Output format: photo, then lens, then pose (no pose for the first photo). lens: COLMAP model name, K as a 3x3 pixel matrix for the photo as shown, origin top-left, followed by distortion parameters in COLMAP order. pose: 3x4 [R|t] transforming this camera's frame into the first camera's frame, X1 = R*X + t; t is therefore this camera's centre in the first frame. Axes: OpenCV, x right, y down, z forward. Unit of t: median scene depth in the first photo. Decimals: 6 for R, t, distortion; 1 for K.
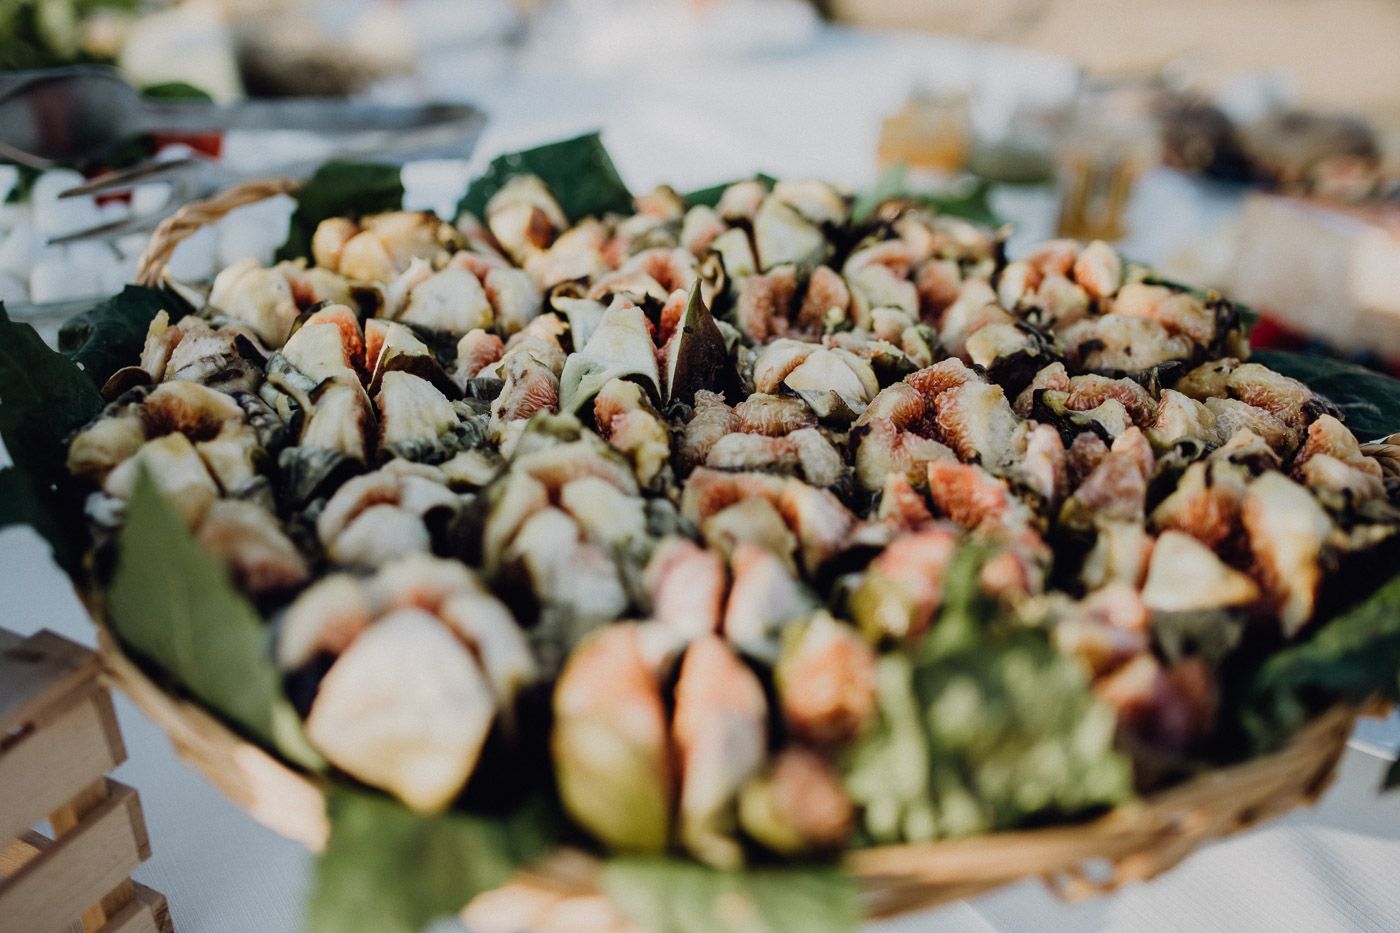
lens RADIAL K [[1421.5, 0, 699.9], [0, 1421.5, 465.0], [0, 0, 1]] dist [-0.034663, 0.000000]
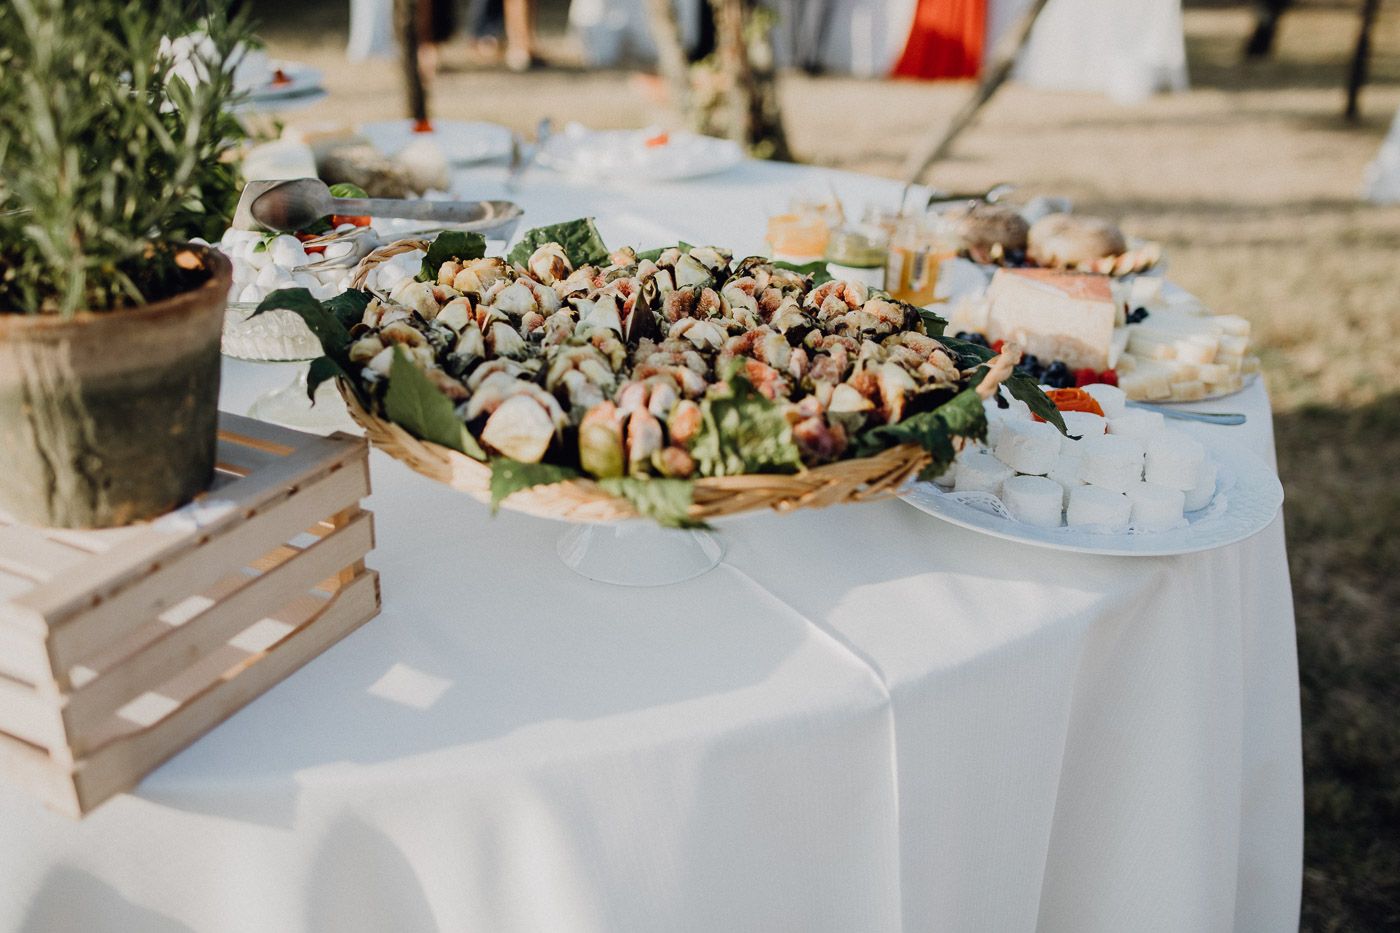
lens RADIAL K [[1421.5, 0, 700.3], [0, 1421.5, 467.4], [0, 0, 1]] dist [-0.034663, 0.000000]
pose [[0.999545, 0.014219, 0.026594, 0.035365], [-0.012090, 0.996837, -0.078546, 0.321113], [-0.027626, 0.078189, 0.996556, -1.133160]]
